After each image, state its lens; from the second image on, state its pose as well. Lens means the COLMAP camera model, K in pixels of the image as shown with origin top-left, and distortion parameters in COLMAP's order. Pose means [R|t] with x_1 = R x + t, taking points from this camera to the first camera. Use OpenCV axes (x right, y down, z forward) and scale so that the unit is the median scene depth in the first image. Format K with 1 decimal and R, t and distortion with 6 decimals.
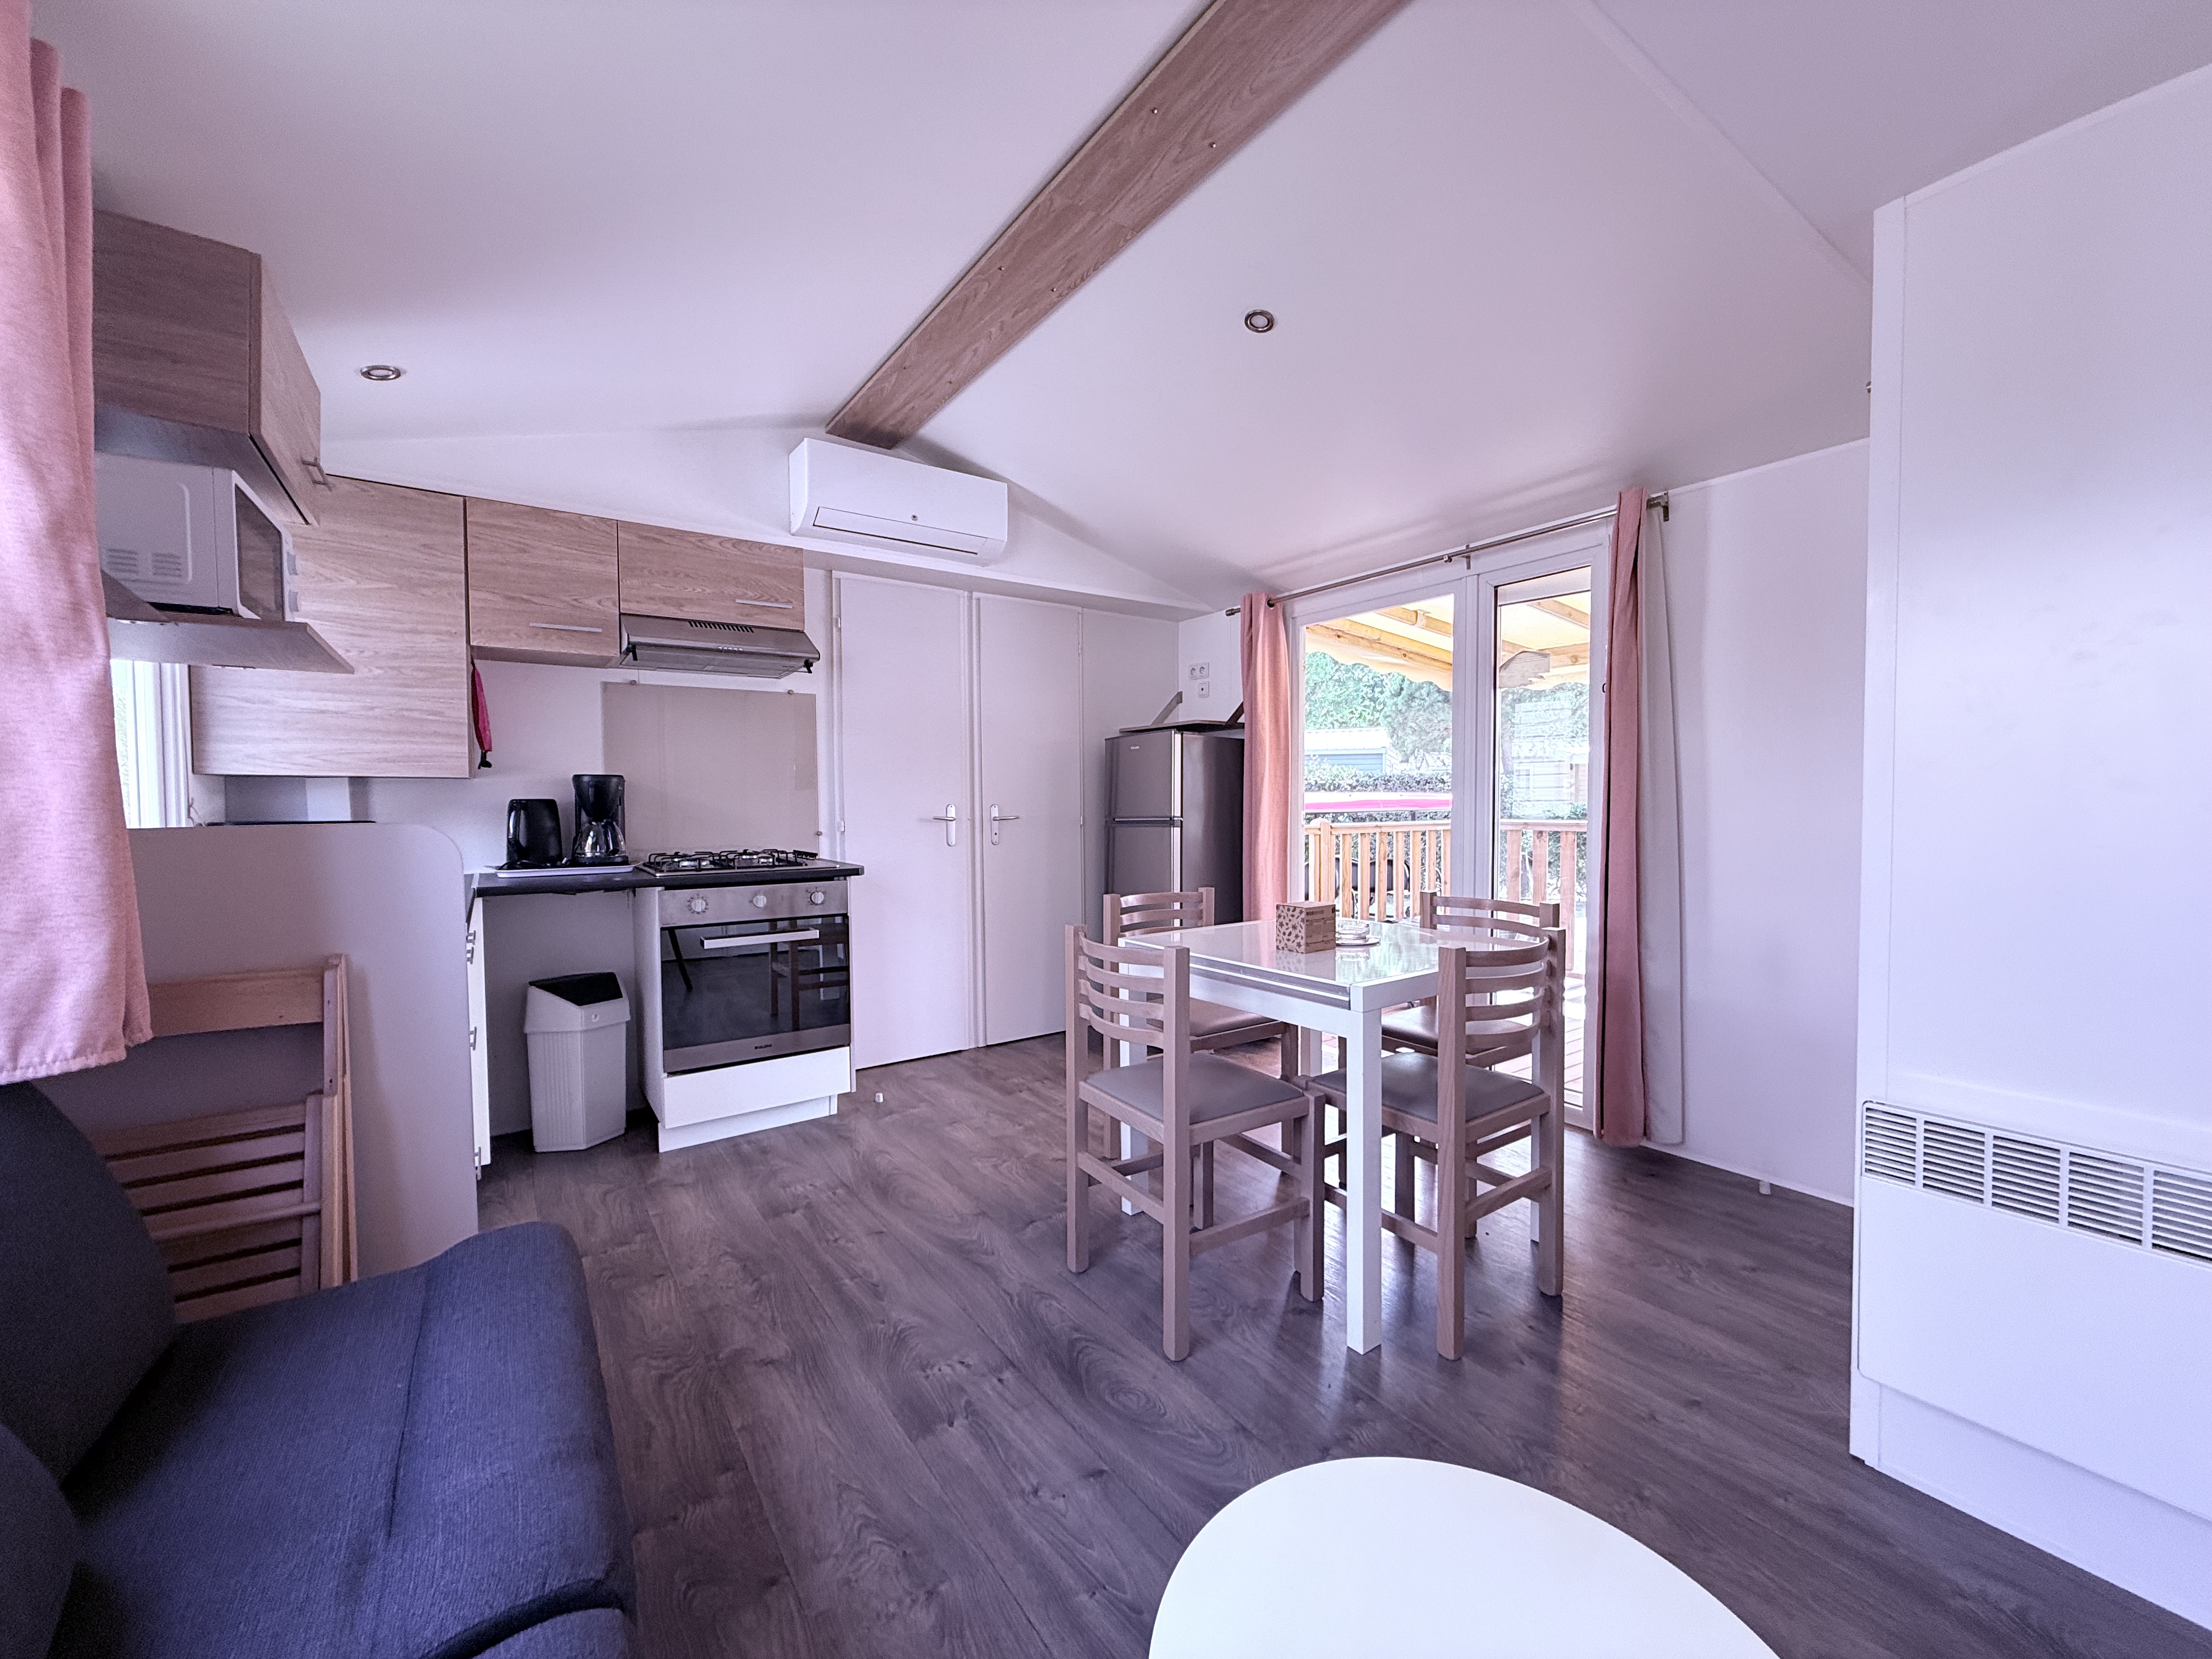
lens RADIAL K [[874.5, 0, 1096.0], [0, 874.5, 825.4], [0, 0, 1]] dist [-0.001591, 0.000217]
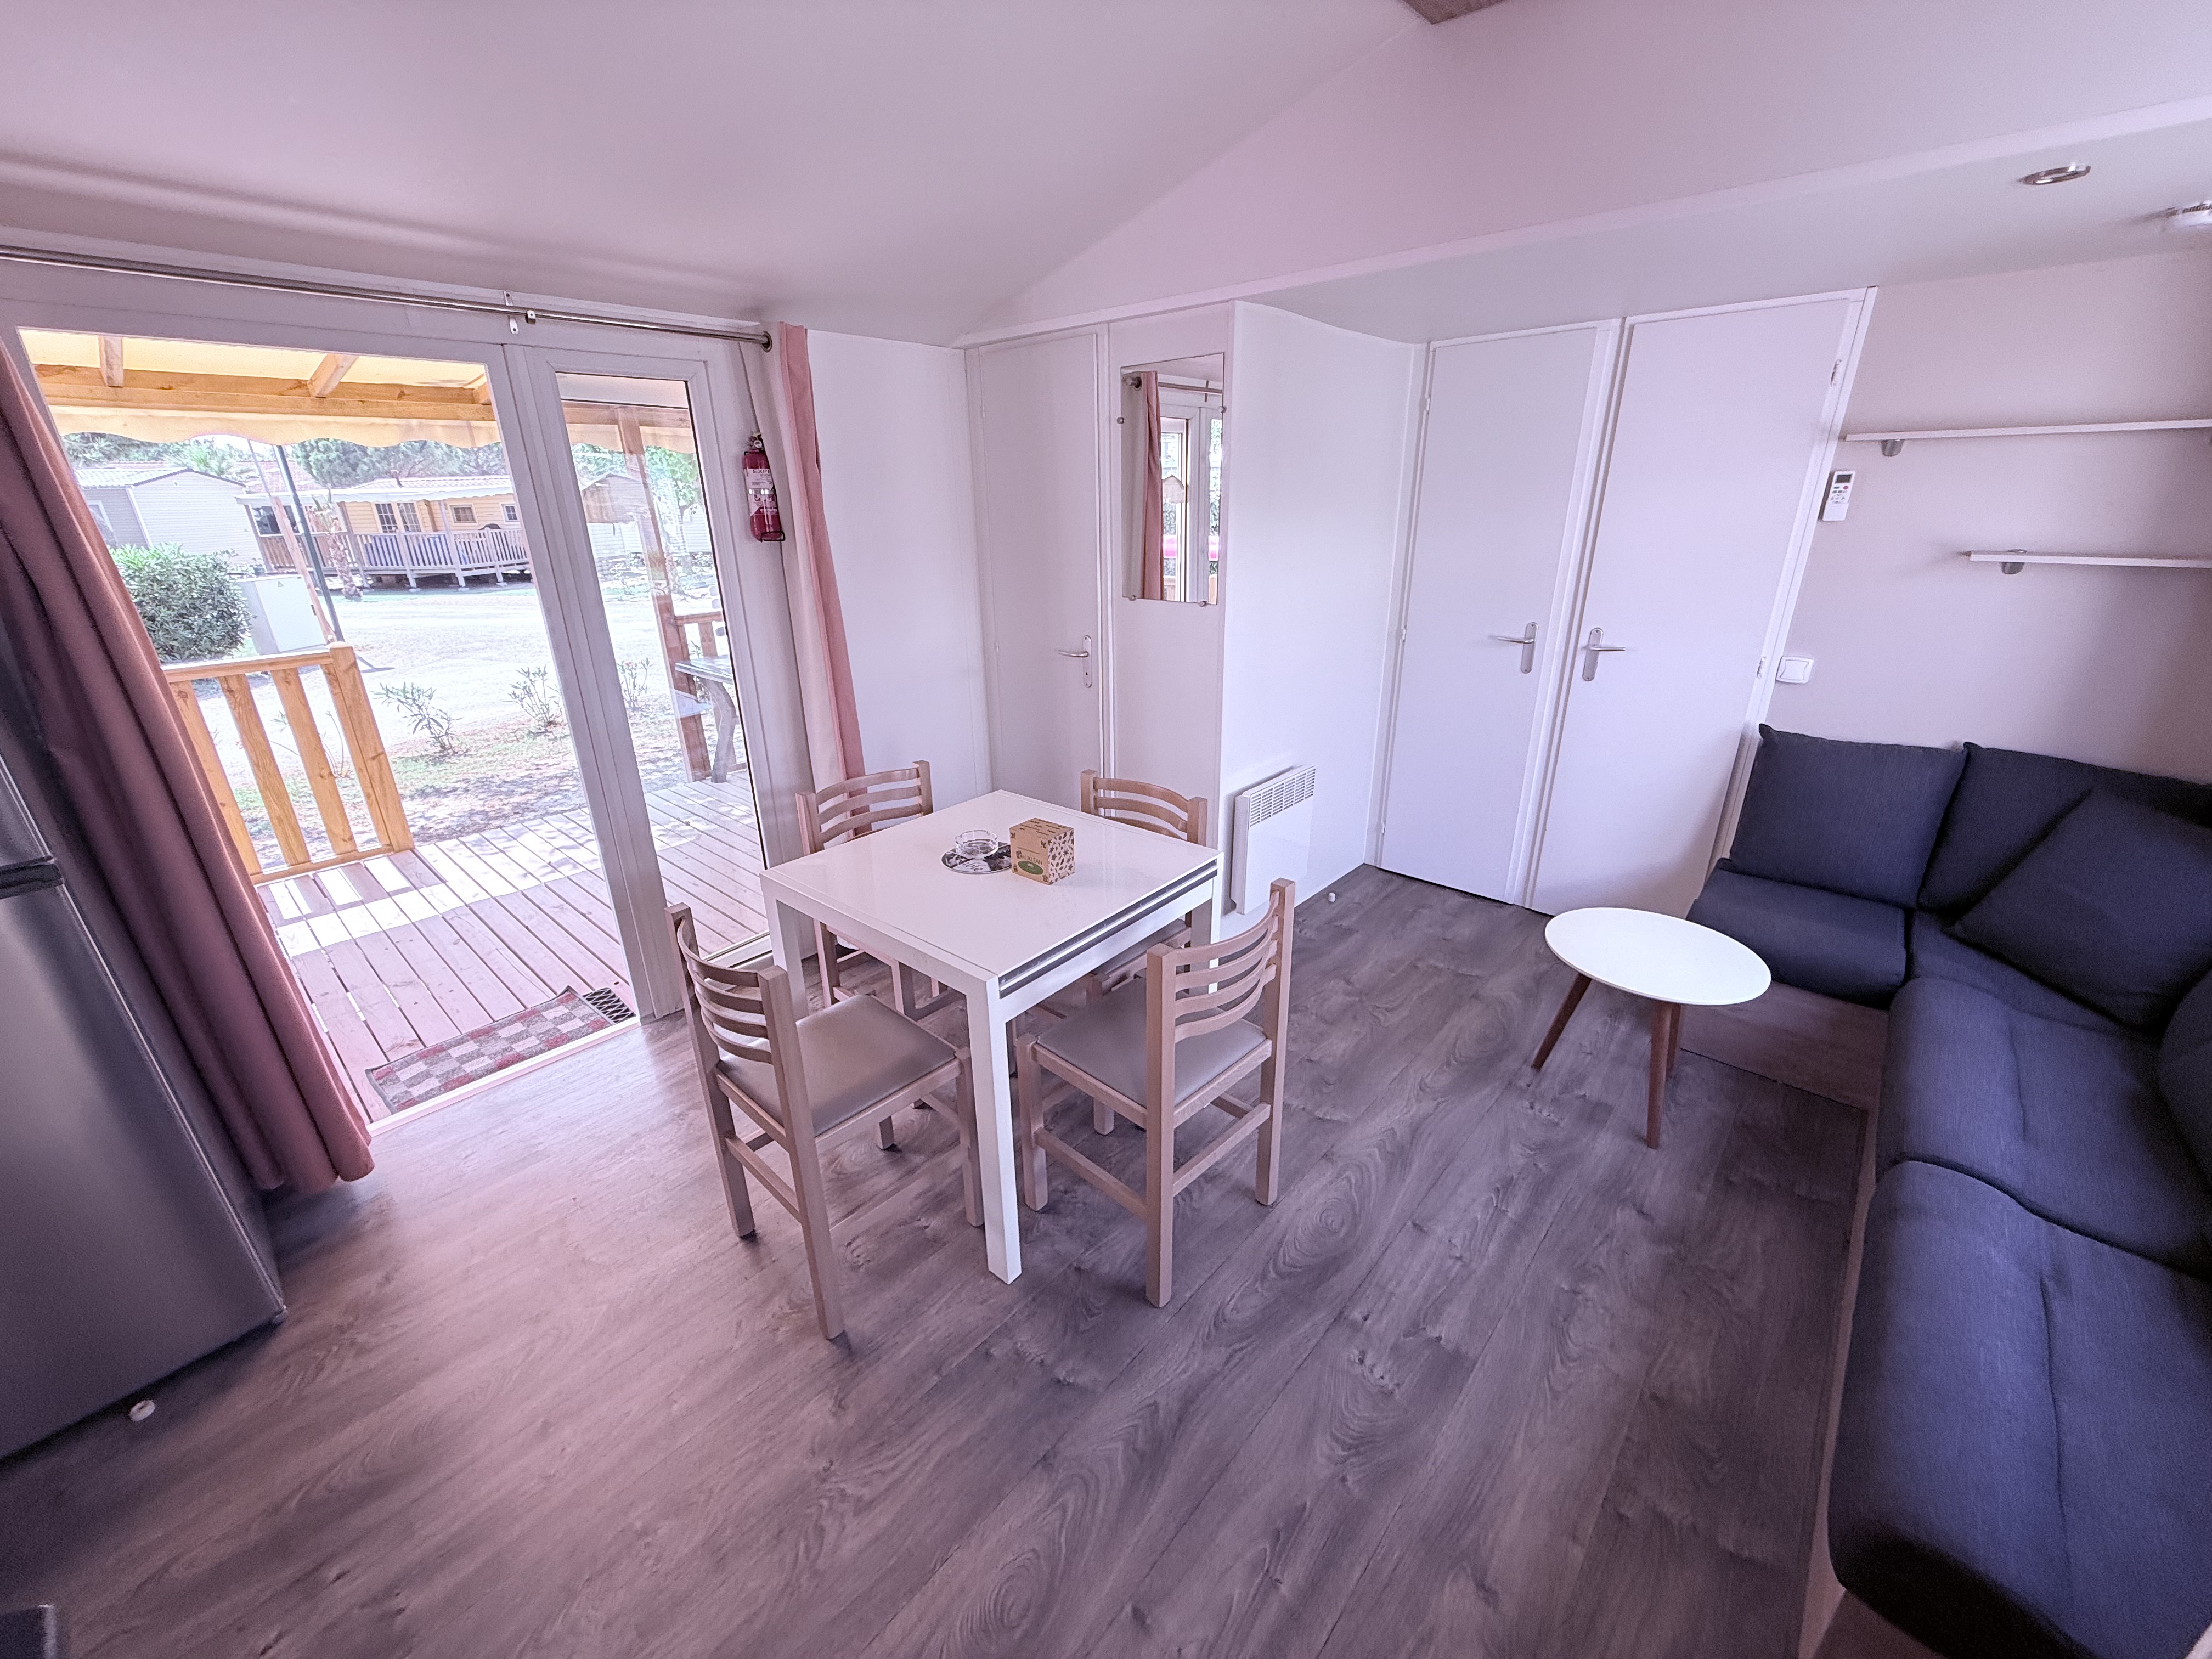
lens RADIAL K [[874.5, 0, 1103.3], [0, 874.5, 831.8], [0, 0, 1]] dist [-0.001591, 0.000217]
pose [[-0.228928, -0.346934, 0.909521, -0.826450], [0.043963, 0.929696, 0.365695, -0.320779], [-0.972450, 0.123703, -0.197581, 1.508943]]
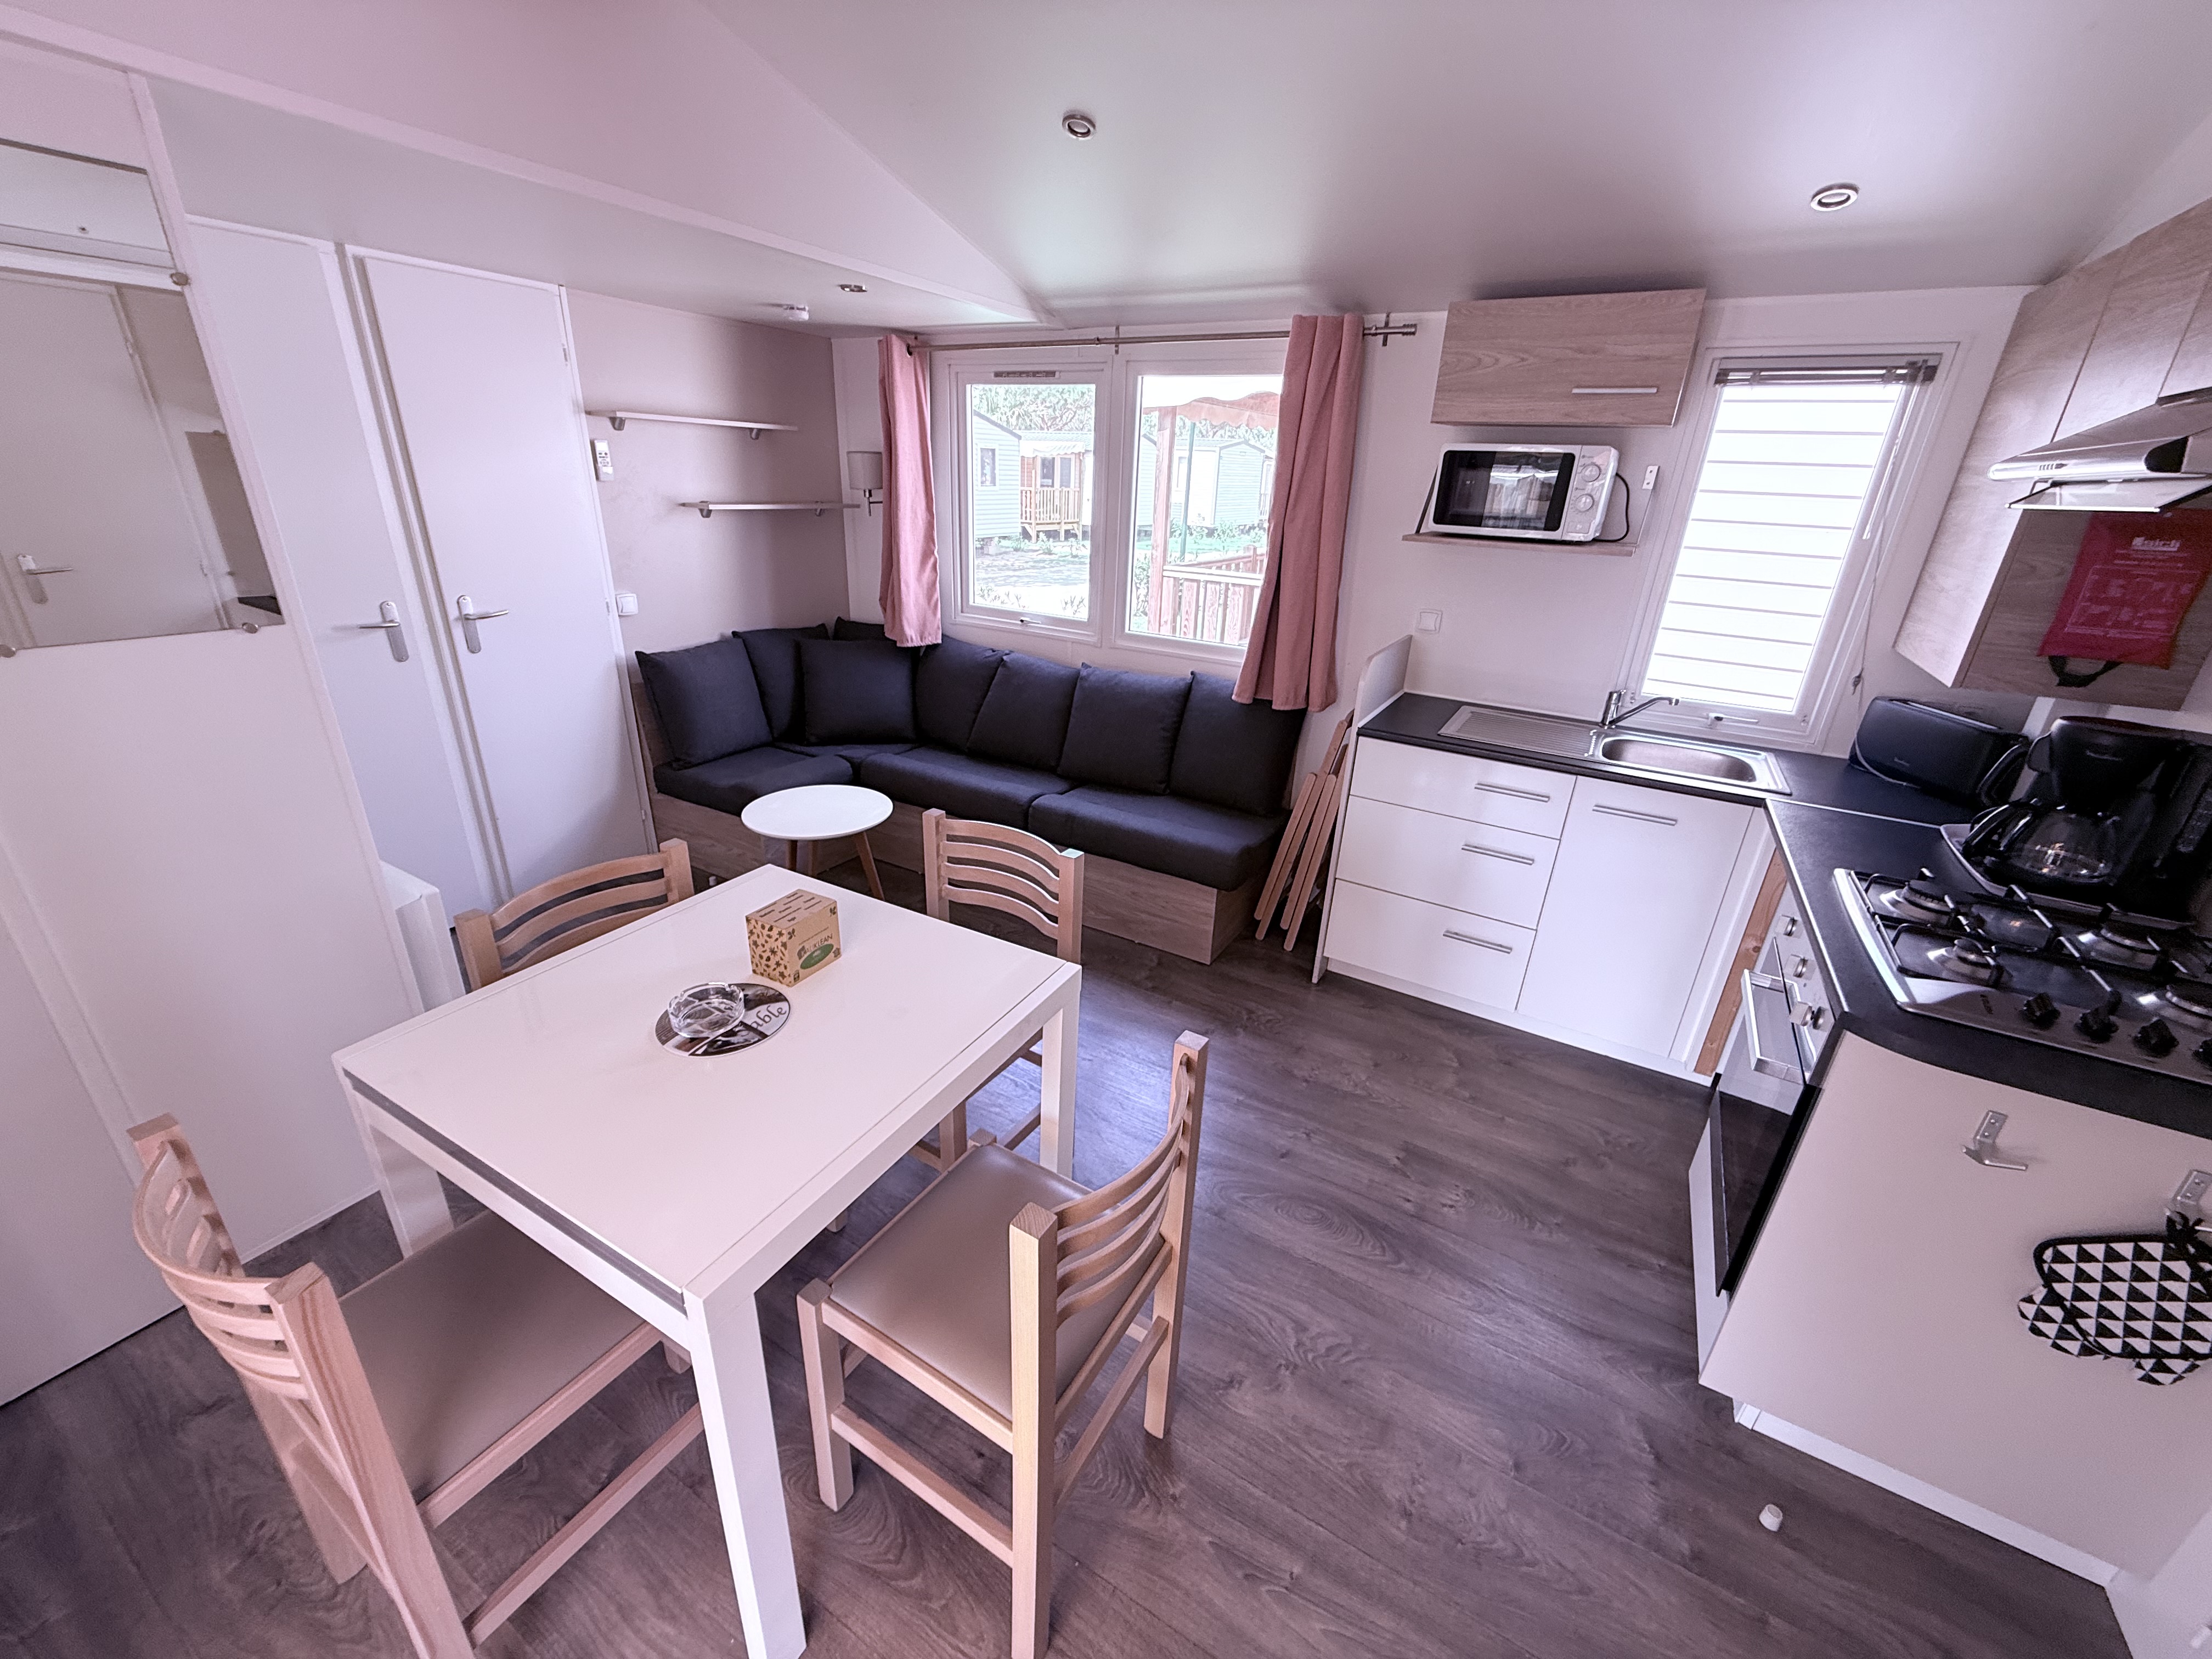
lens RADIAL K [[874.5, 0, 1105.6], [0, 874.5, 826.5], [0, 0, 1]] dist [-0.001591, 0.000217]
pose [[-0.907232, 0.121878, -0.402587, 0.412110], [-0.053826, 0.915595, 0.398482, -0.338476], [0.417173, 0.383185, -0.824097, 2.226696]]
